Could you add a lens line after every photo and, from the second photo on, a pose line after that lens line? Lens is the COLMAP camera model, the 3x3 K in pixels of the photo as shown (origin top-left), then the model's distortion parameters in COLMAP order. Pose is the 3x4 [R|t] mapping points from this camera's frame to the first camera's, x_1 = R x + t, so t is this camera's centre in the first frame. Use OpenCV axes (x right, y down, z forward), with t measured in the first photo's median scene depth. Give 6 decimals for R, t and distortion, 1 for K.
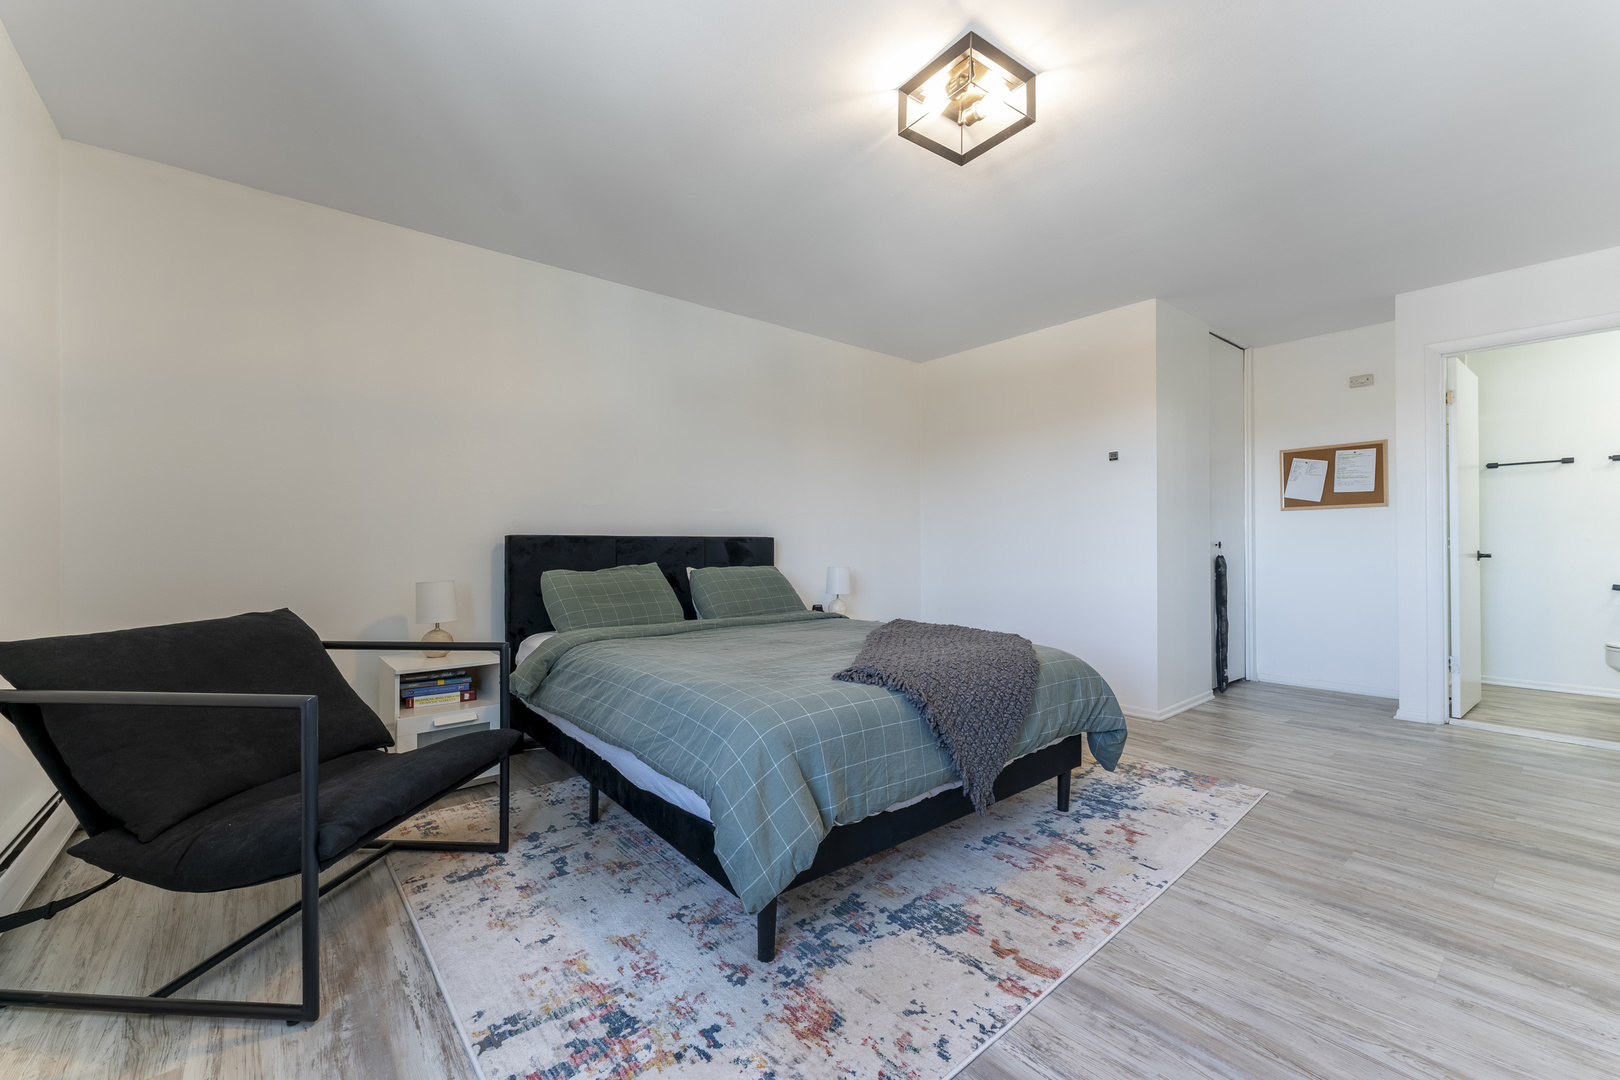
lens RADIAL K [[651.2, 0, 807.1], [0, 651.2, 544.4], [0, 0, 1]] dist [0.002308, -0.000017]
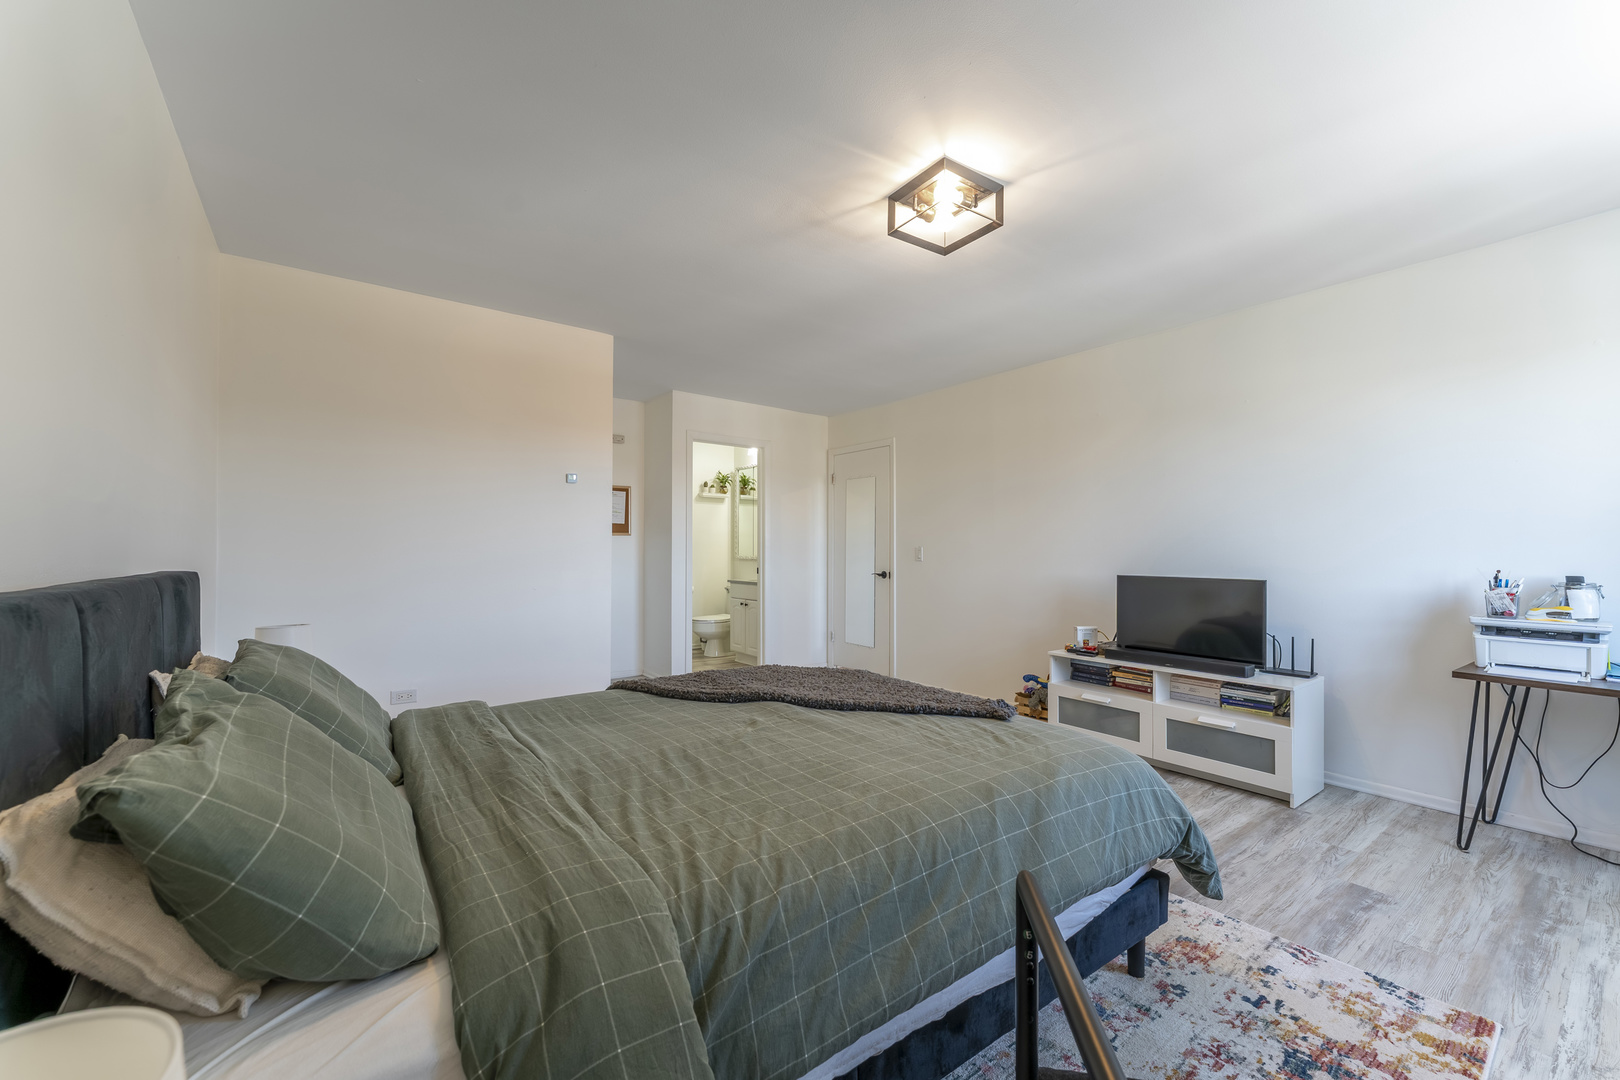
lens RADIAL K [[647.4, 0, 814.8], [0, 647.4, 548.6], [0, 0, 1]] dist [-0.000869, -0.000039]
pose [[0.042887, 0.004542, 0.999070, -0.834231], [-0.002762, 0.999986, -0.004428, -0.048647], [-0.999076, -0.002569, 0.042899, 1.065138]]
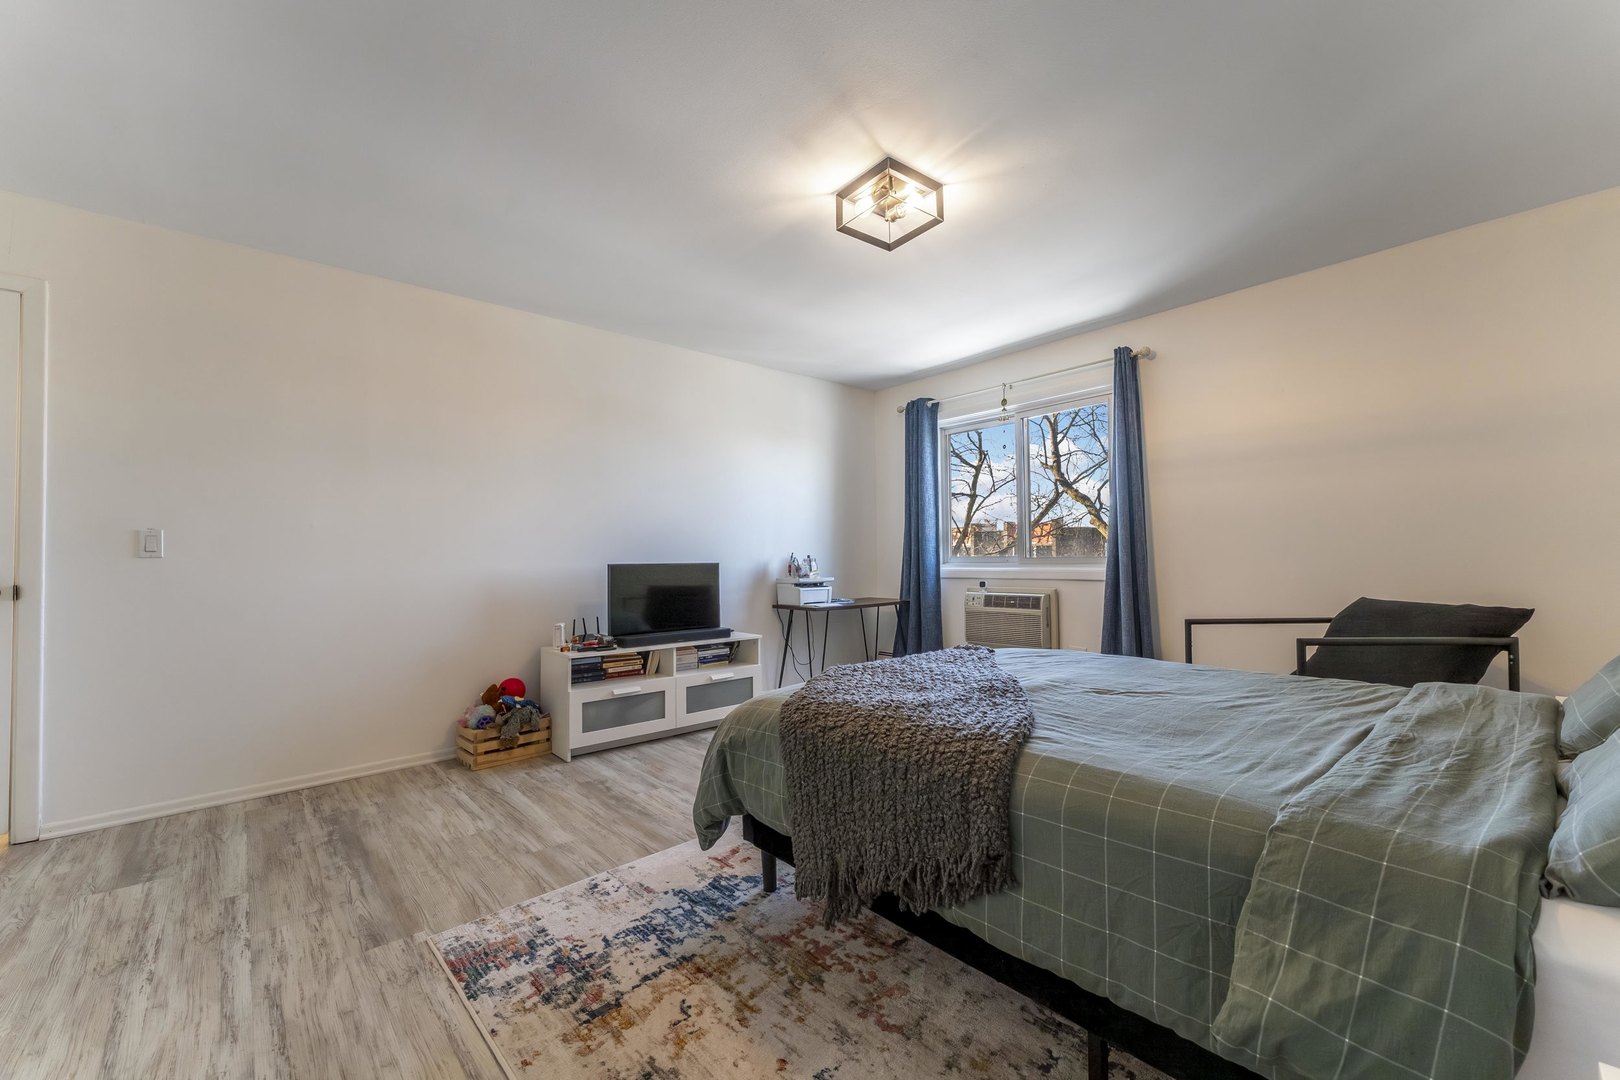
lens RADIAL K [[647.4, 0, 814.8], [0, 647.4, 548.6], [0, 0, 1]] dist [-0.000869, -0.000039]
pose [[-0.998909, 0.011487, -0.045257, 0.410999], [0.012211, 0.999801, -0.015755, 0.003621], [0.045067, -0.016290, -0.998851, 2.005368]]
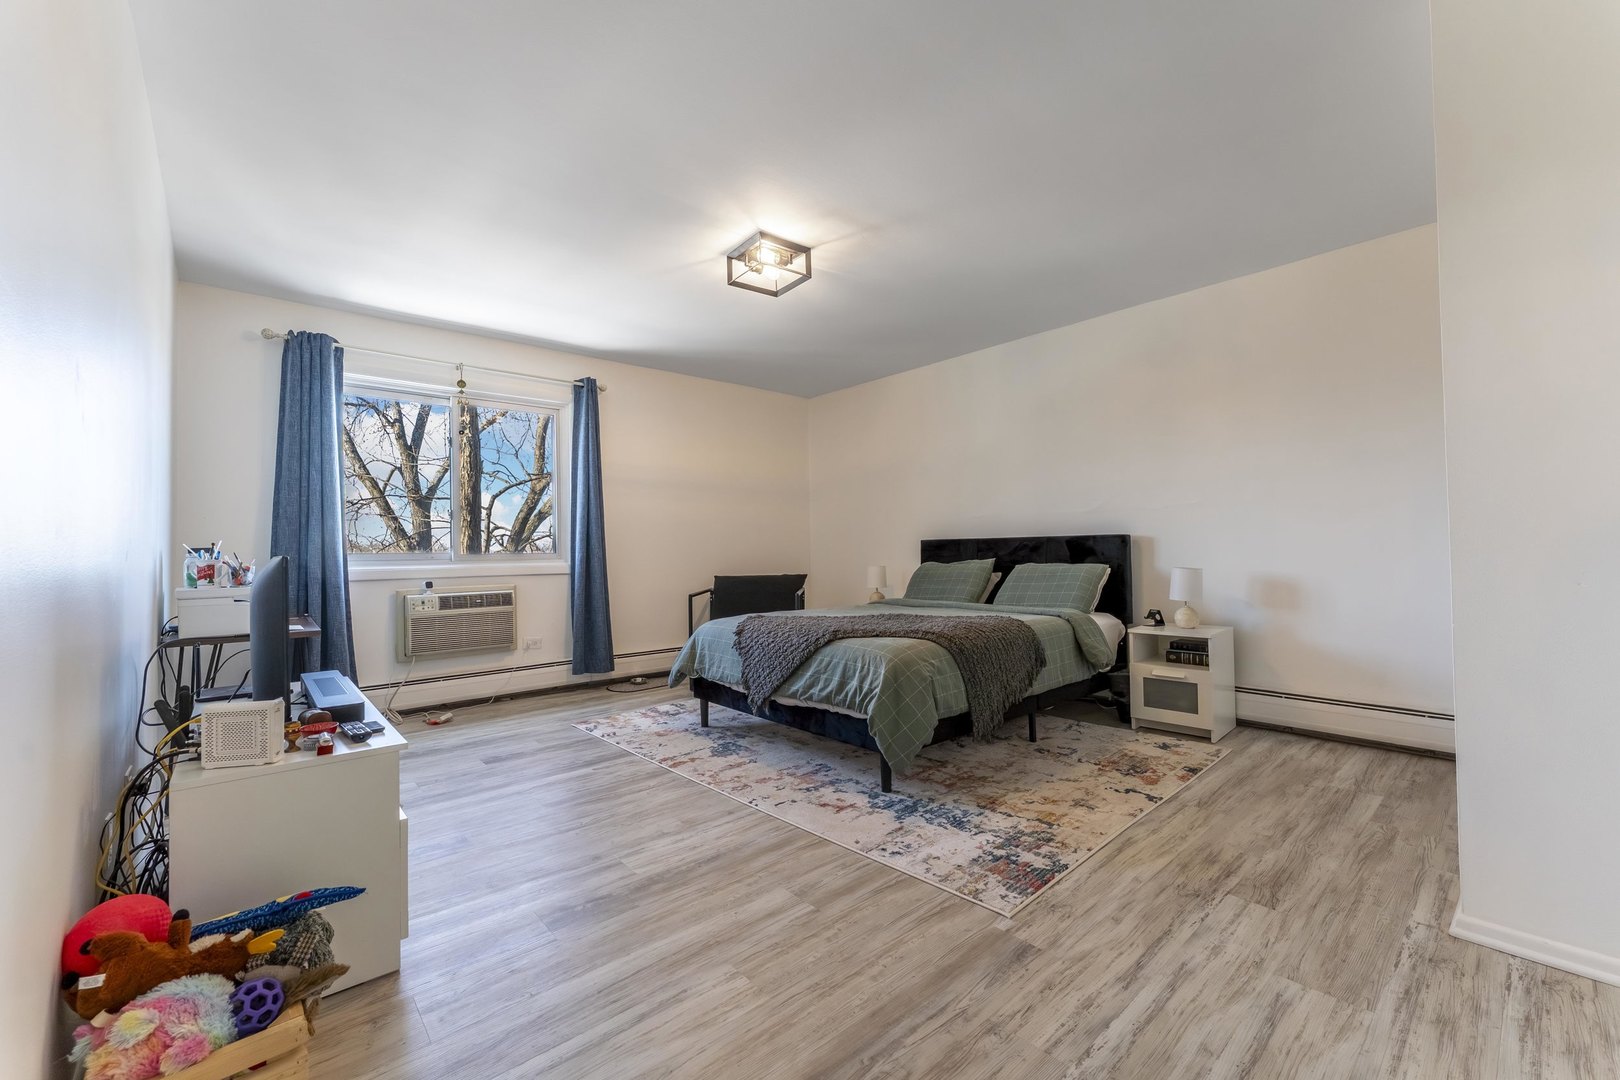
lens RADIAL K [[647.4, 0, 814.8], [0, 647.4, 548.6], [0, 0, 1]] dist [-0.000869, -0.000039]
pose [[0.038770, -0.003292, -0.999243, 1.617175], [0.013800, 0.999901, -0.002759, 0.011072], [0.999153, -0.013683, 0.038812, 0.941813]]
